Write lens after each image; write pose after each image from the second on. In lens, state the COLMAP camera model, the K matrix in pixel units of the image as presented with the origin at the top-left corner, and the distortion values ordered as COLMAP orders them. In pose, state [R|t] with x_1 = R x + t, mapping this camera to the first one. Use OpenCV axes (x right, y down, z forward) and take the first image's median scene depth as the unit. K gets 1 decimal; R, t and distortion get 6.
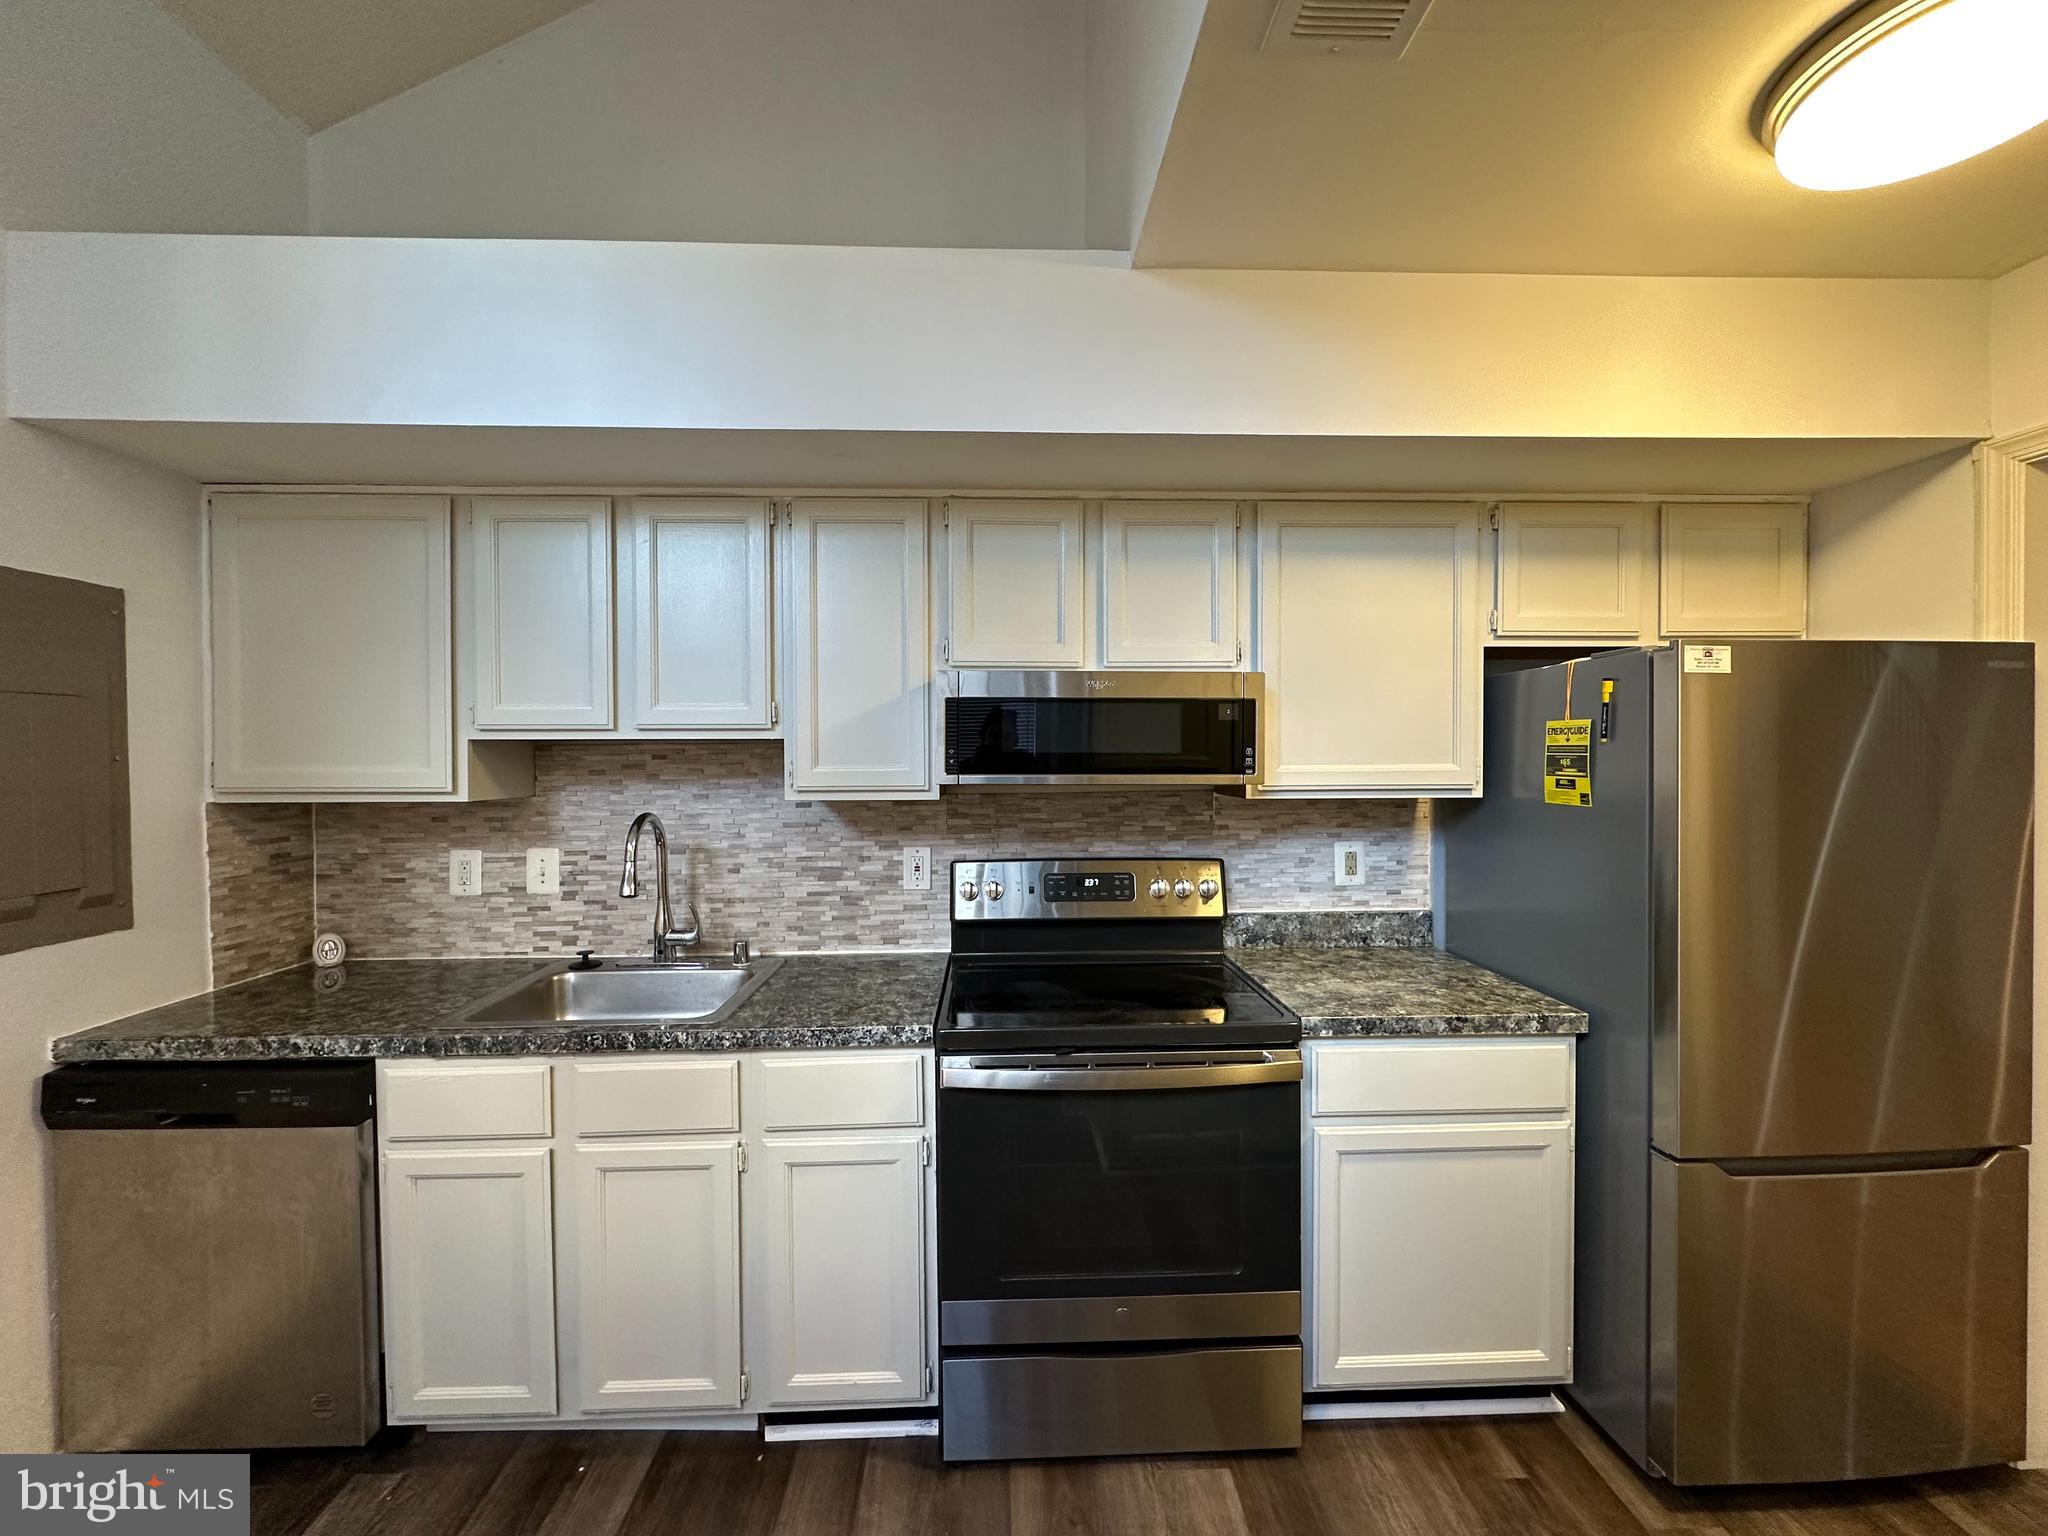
lens RADIAL K [[817.3, 0, 1024.0], [0, 817.3, 768.0], [0, 0, 1]] dist [-0.000482, 0.000010]
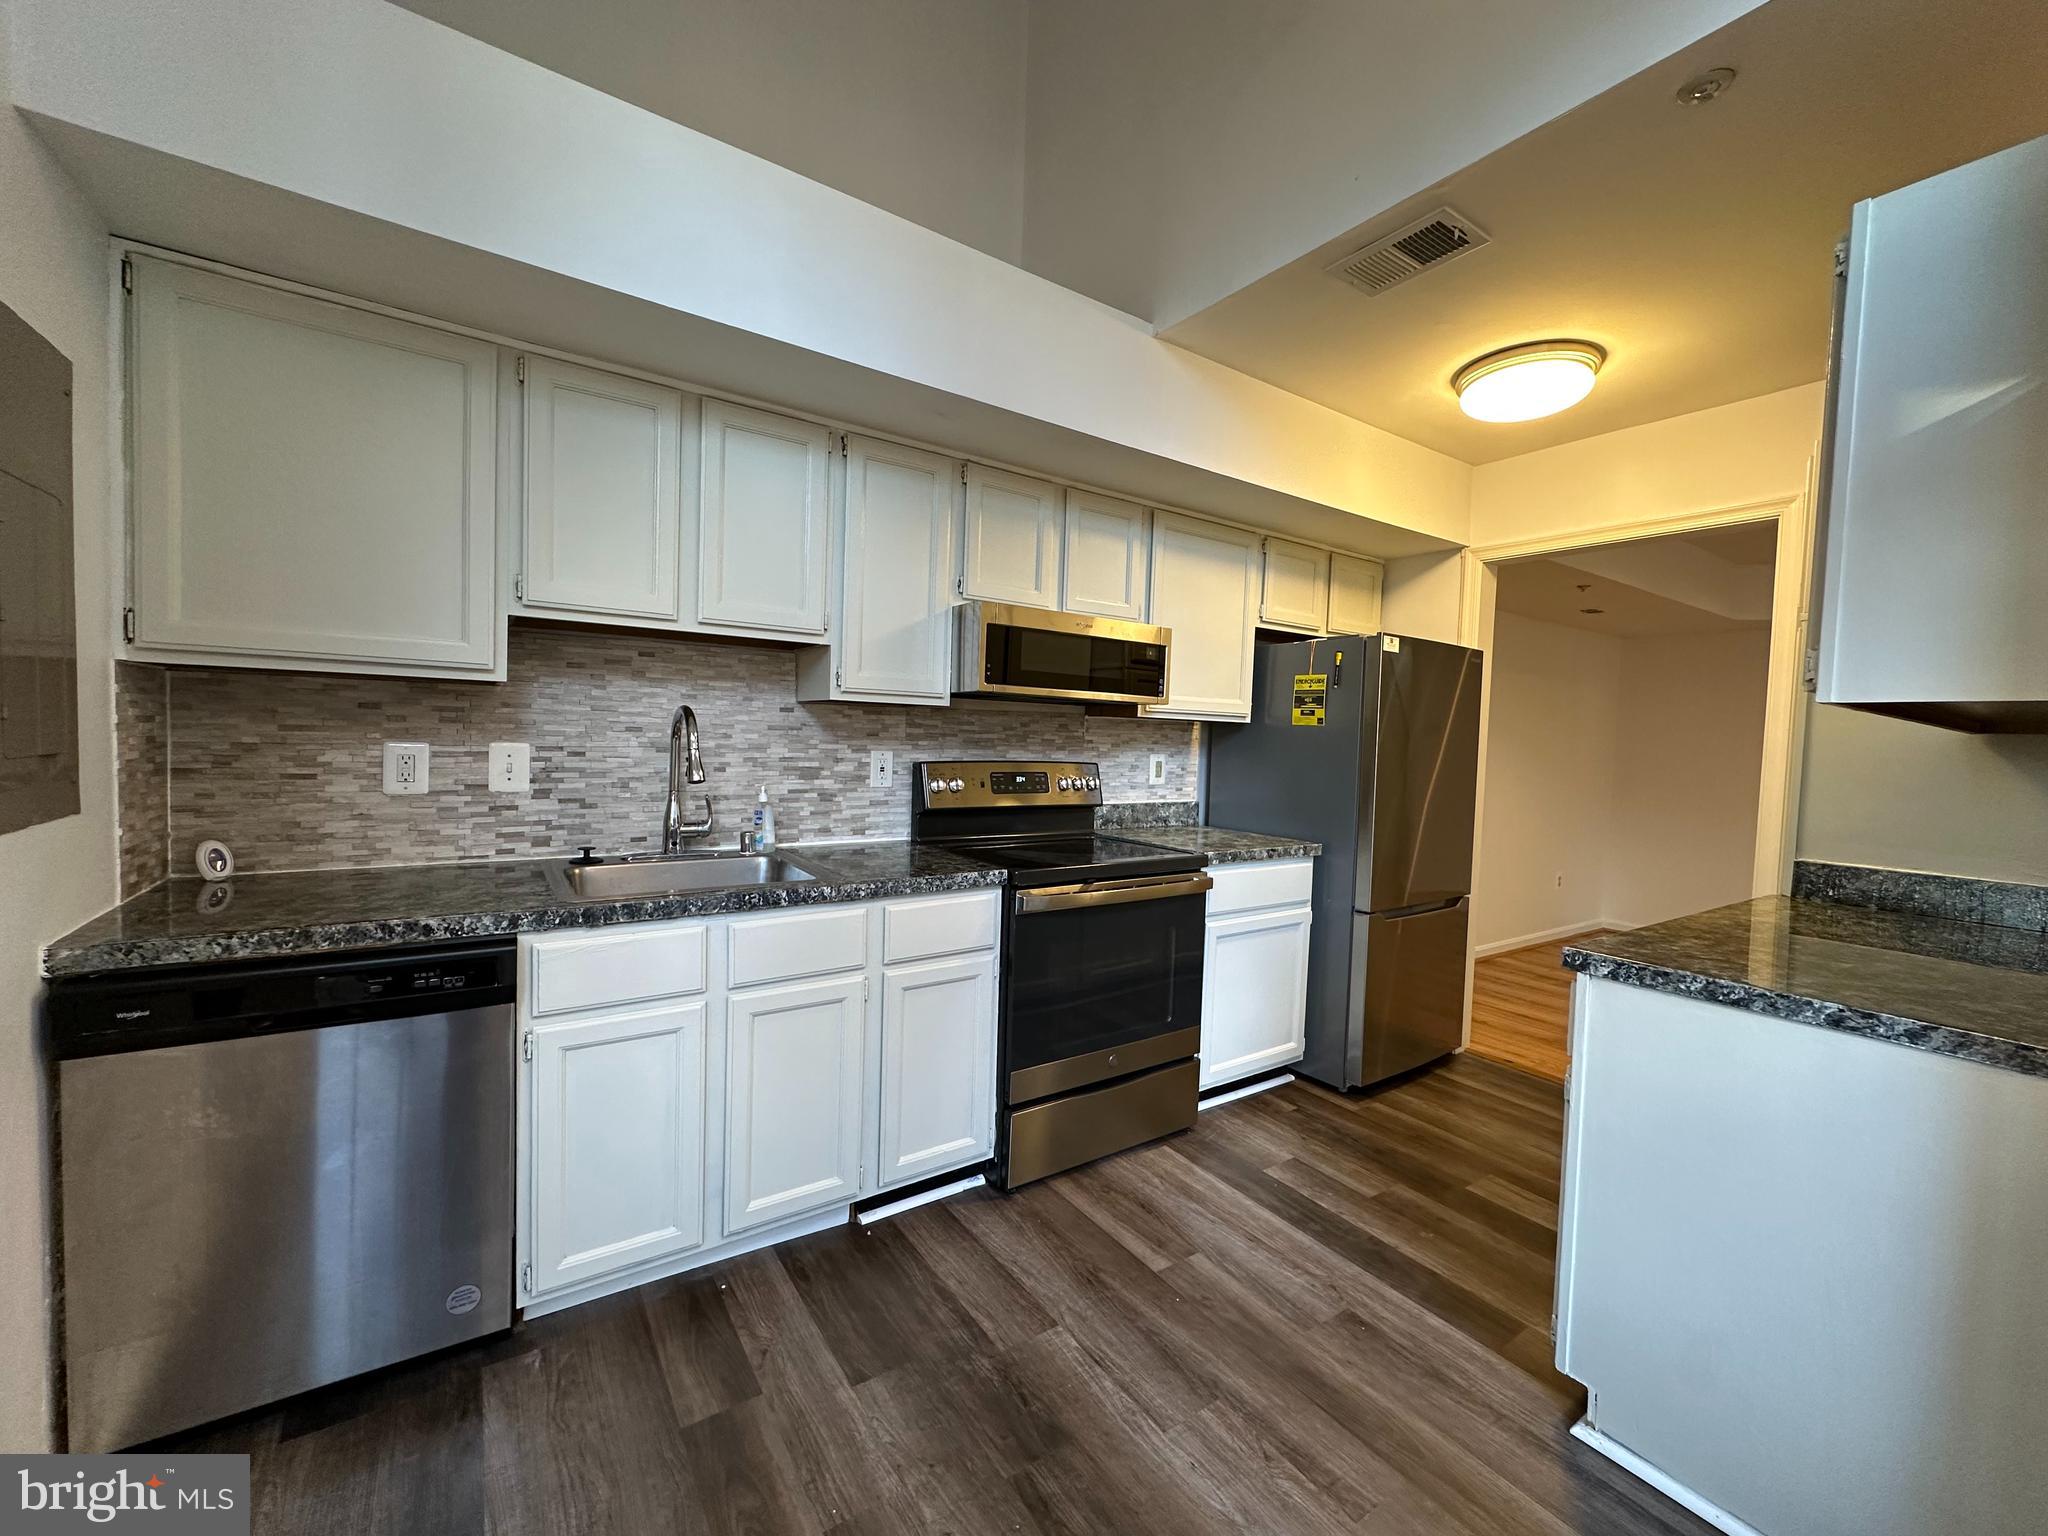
lens RADIAL K [[817.3, 0, 1024.0], [0, 817.3, 768.0], [0, 0, 1]] dist [-0.000482, 0.000010]
pose [[0.844630, 0.009844, 0.535259, -0.593969], [-0.030633, 0.999081, 0.029965, 0.081632], [-0.534473, -0.041706, 0.844156, -0.092821]]
